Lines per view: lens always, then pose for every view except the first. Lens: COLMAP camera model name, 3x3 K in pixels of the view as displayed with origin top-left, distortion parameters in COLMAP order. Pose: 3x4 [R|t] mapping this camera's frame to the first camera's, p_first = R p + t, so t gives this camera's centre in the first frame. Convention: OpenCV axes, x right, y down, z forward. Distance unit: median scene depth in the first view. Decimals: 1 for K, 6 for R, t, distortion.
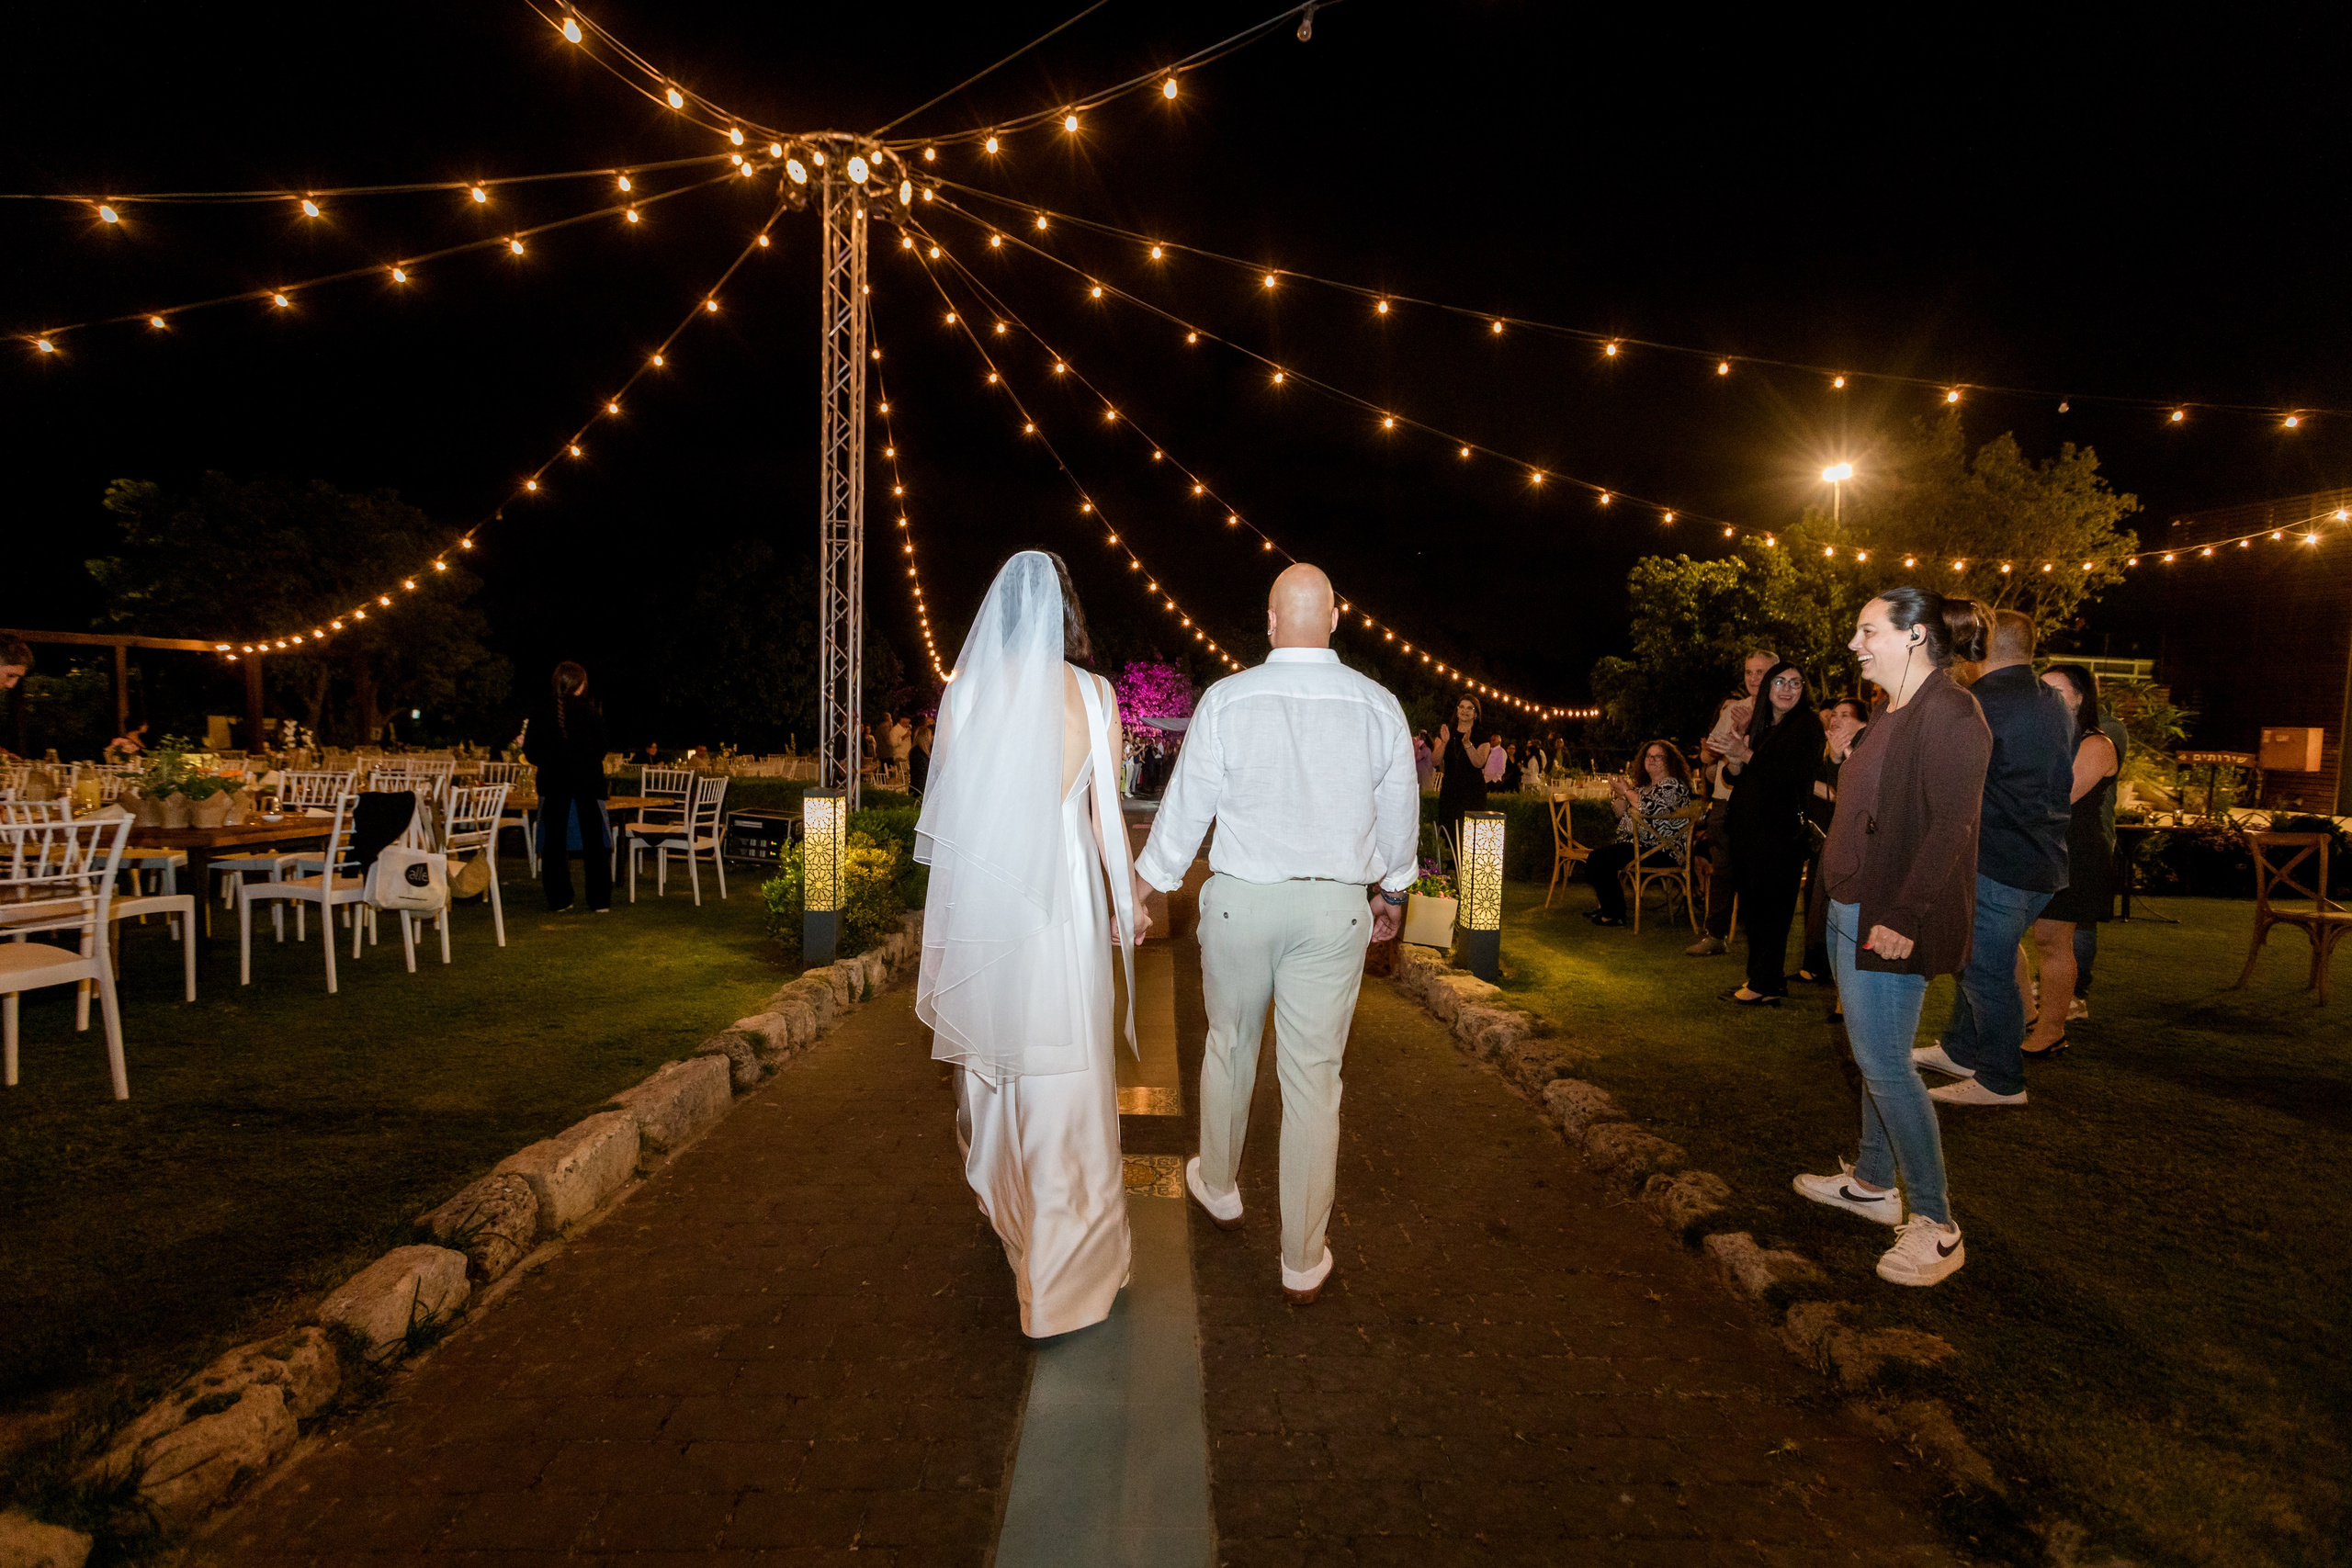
lens RADIAL K [[1064.9, 0, 1176.0], [0, 1064.9, 784.0], [0, 0, 1]] dist [0.002254, 0.000643]
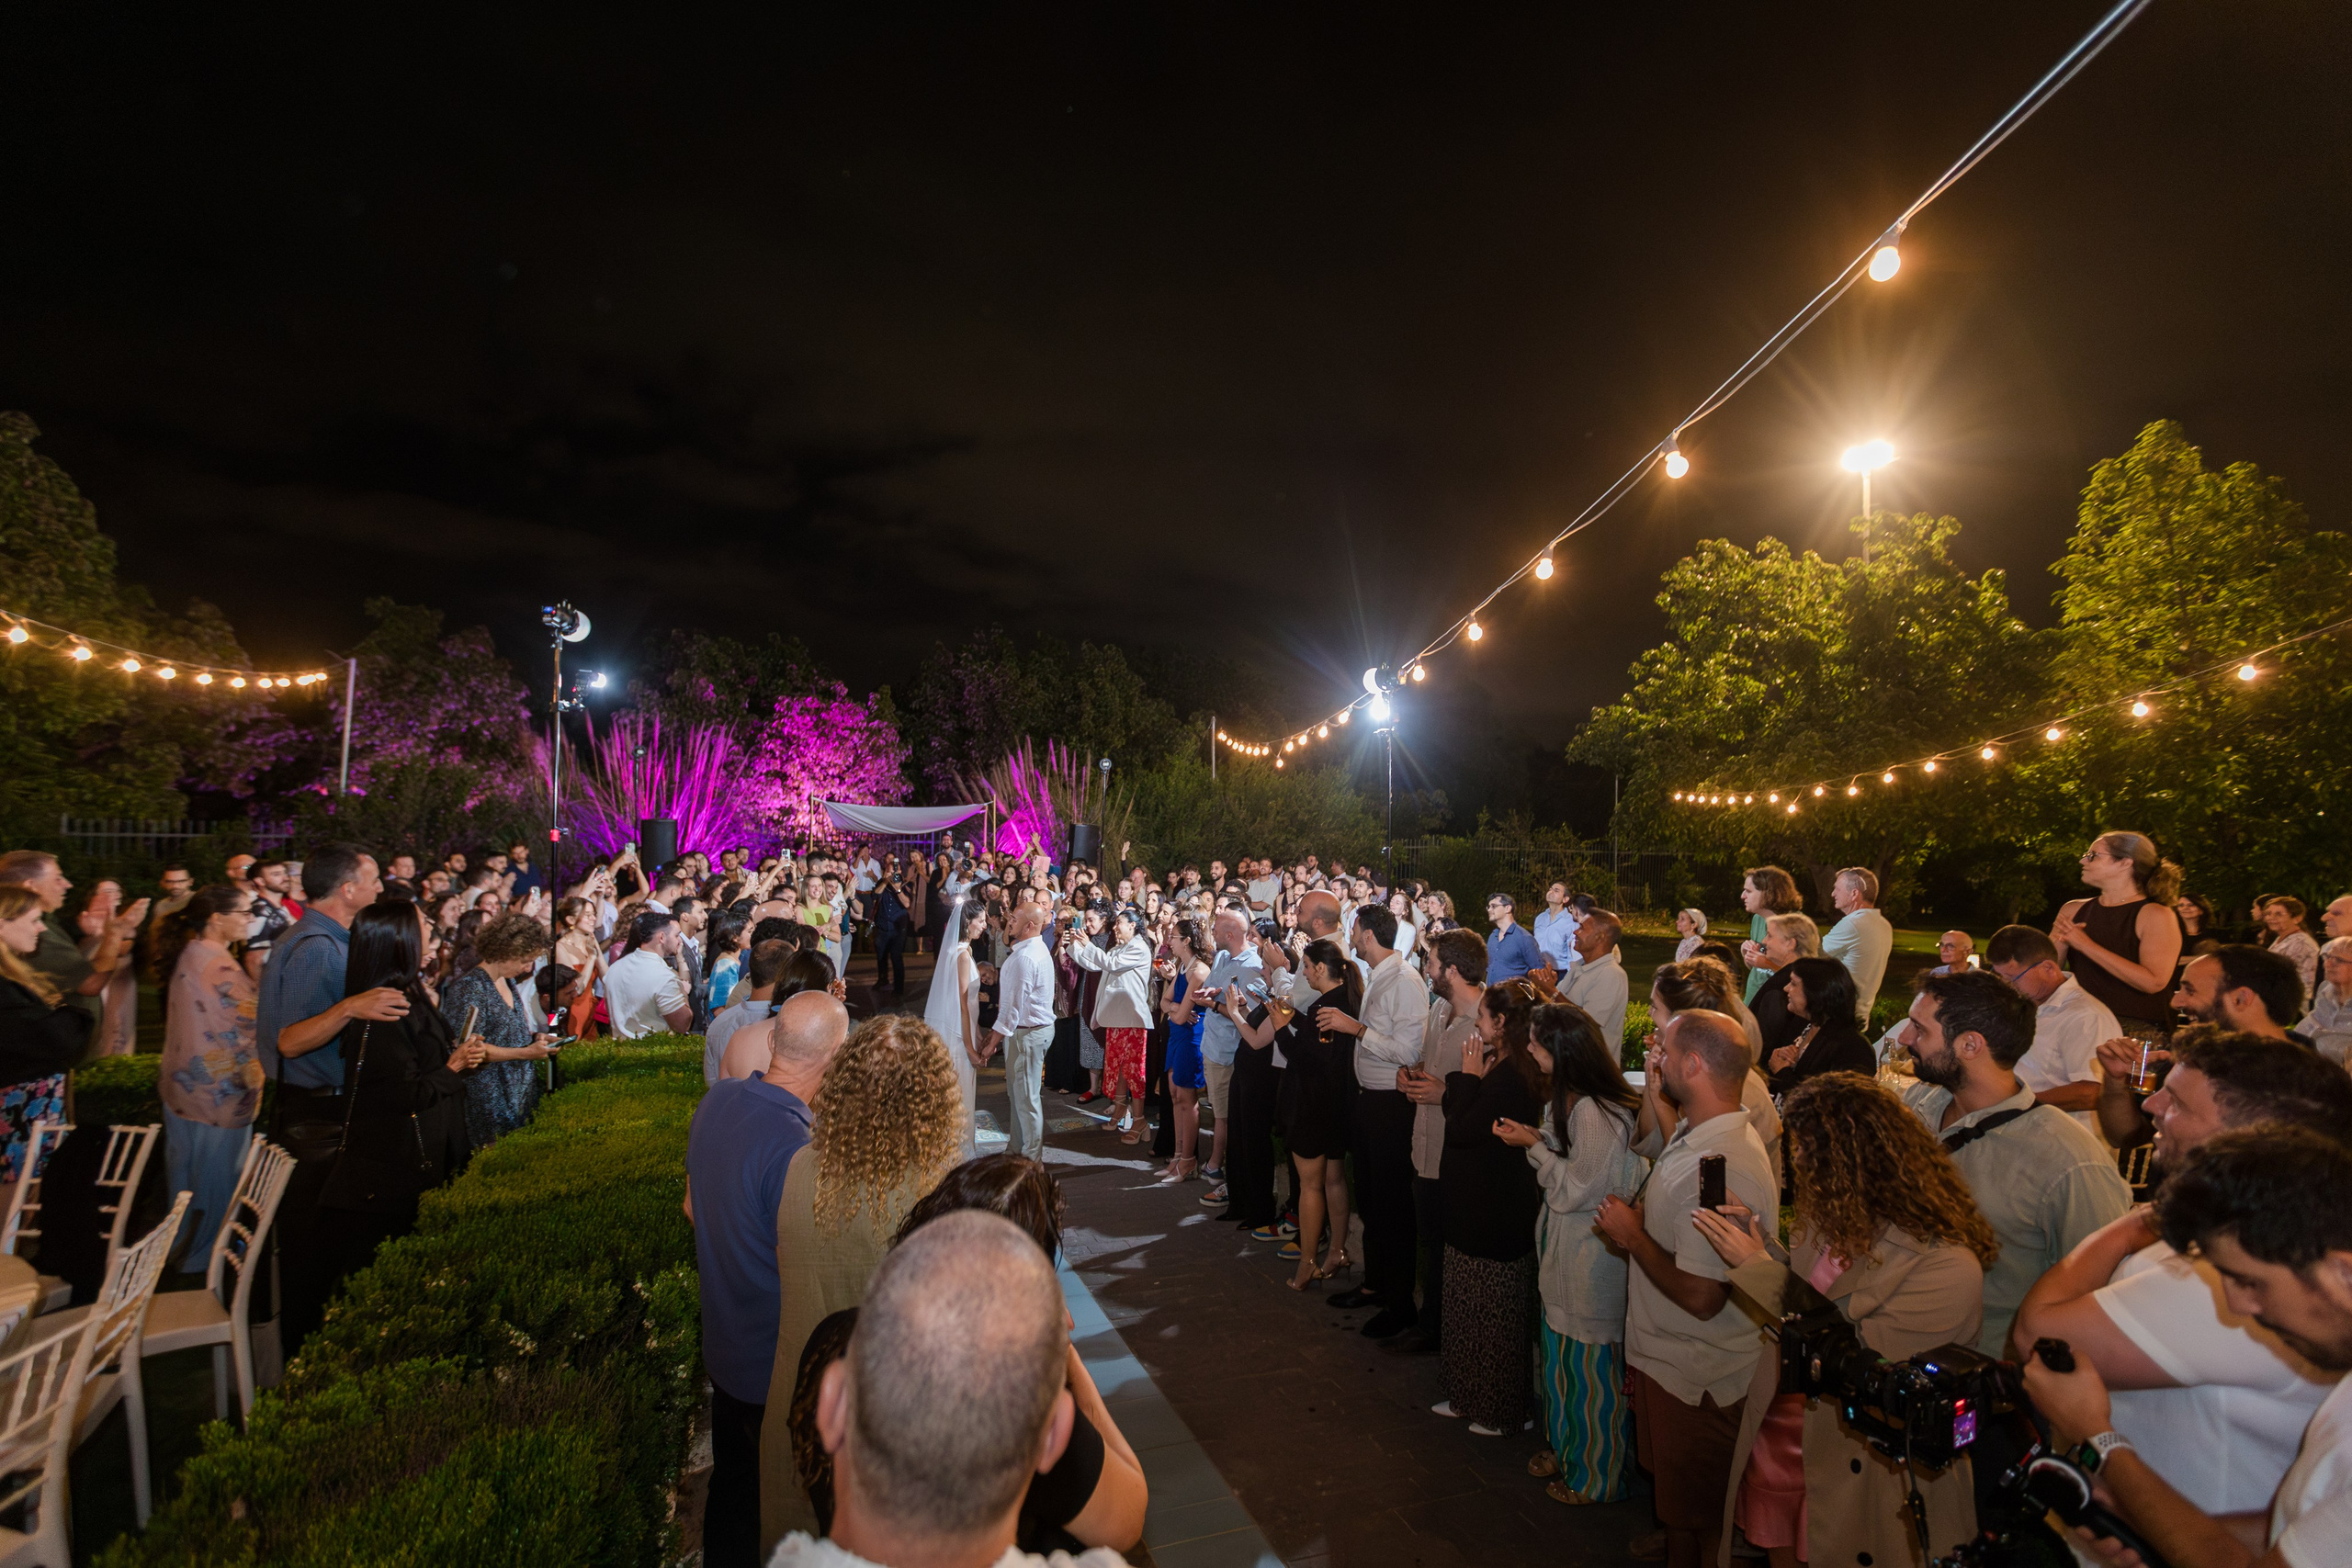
lens RADIAL K [[1064.9, 0, 1176.0], [0, 1064.9, 784.0], [0, 0, 1]] dist [0.002254, 0.000643]
pose [[0.936480, 0.008363, 0.350621, -0.051563], [0.015954, 0.997665, -0.066409, -0.033360], [-0.350357, 0.067785, 0.934160, 0.467363]]
